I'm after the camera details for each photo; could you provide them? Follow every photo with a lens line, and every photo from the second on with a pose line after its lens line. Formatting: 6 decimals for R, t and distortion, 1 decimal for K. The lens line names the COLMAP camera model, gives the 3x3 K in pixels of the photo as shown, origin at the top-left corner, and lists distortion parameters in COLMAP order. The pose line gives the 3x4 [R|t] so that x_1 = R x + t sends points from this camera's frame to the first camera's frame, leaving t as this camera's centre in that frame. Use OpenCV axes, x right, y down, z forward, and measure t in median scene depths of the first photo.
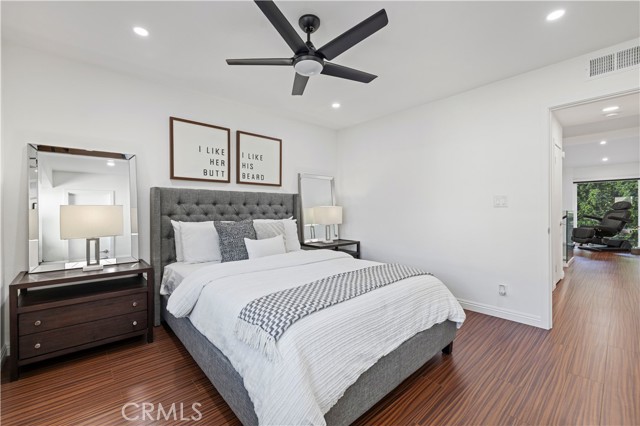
lens RADIAL K [[269.9, 0, 317.4], [0, 269.9, 212.1], [0, 0, 1]] dist [0.002364, 0.000893]
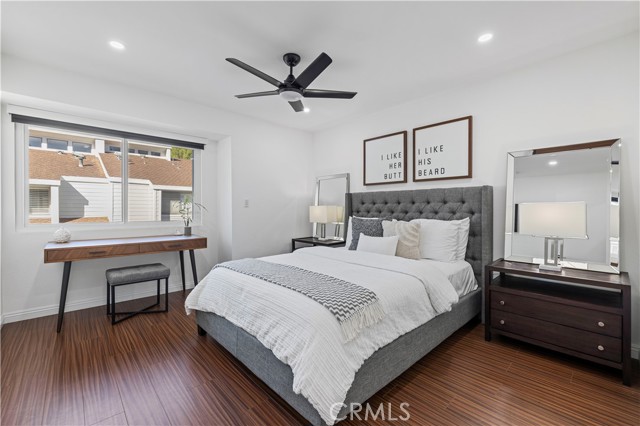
lens RADIAL K [[269.9, 0, 317.4], [0, 269.9, 212.1], [0, 0, 1]] dist [0.002364, 0.000893]
pose [[0.022975, 0.014957, -0.999624, 0.699366], [-0.011654, 0.999824, 0.014693, -0.005480], [0.999668, 0.011312, 0.023145, 0.628036]]
